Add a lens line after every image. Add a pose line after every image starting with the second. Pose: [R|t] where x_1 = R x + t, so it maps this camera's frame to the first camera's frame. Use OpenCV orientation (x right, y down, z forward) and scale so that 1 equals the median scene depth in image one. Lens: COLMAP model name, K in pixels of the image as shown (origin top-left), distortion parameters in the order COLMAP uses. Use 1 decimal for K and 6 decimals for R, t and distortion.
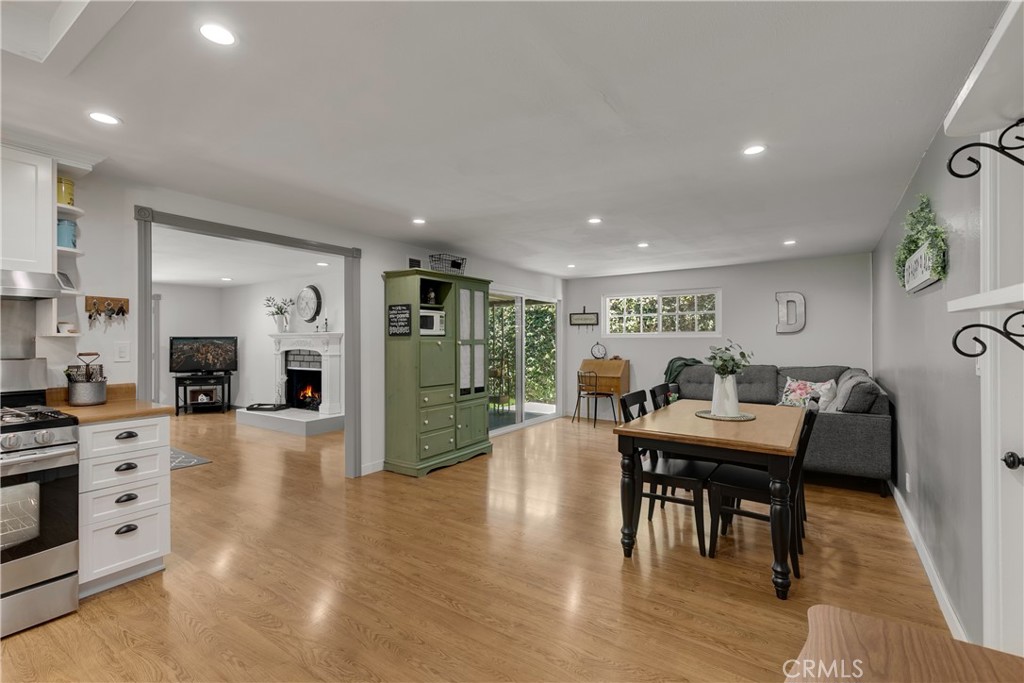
lens RADIAL K [[459.2, 0, 511.0], [0, 459.2, 339.4], [0, 0, 1]] dist [0.007519, 0.000006]
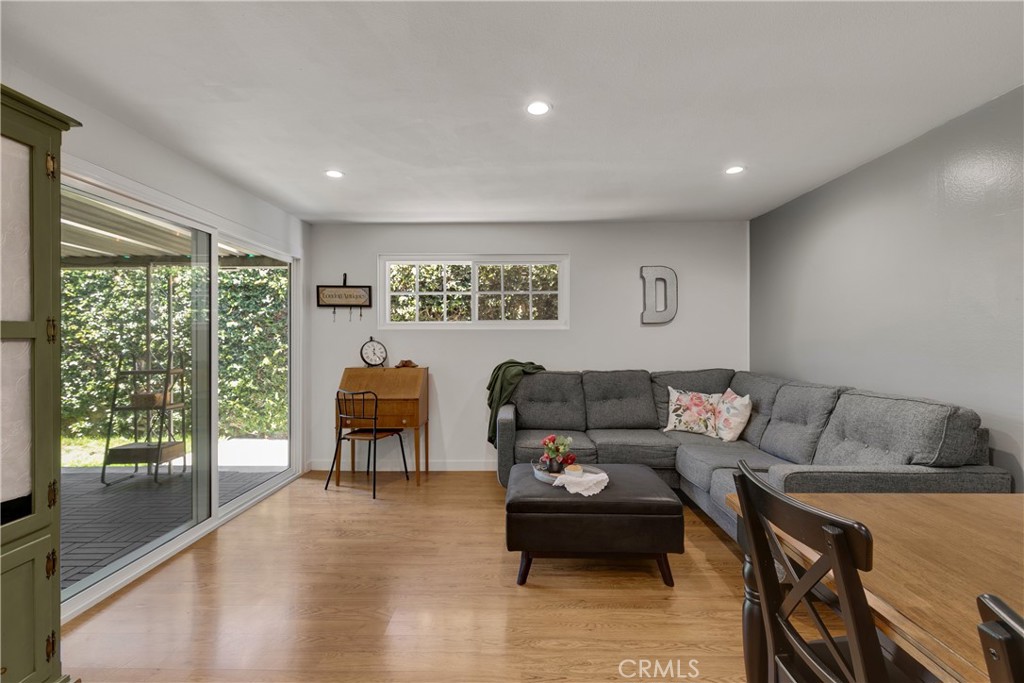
lens RADIAL K [[459.2, 0, 511.4], [0, 459.2, 337.5], [0, 0, 1]] dist [0.007519, 0.000006]
pose [[0.834896, 0.000848, 0.550408, 0.014342], [-0.001416, 0.999999, 0.000606, 0.004240], [-0.550406, -0.001285, 0.834896, 0.306154]]
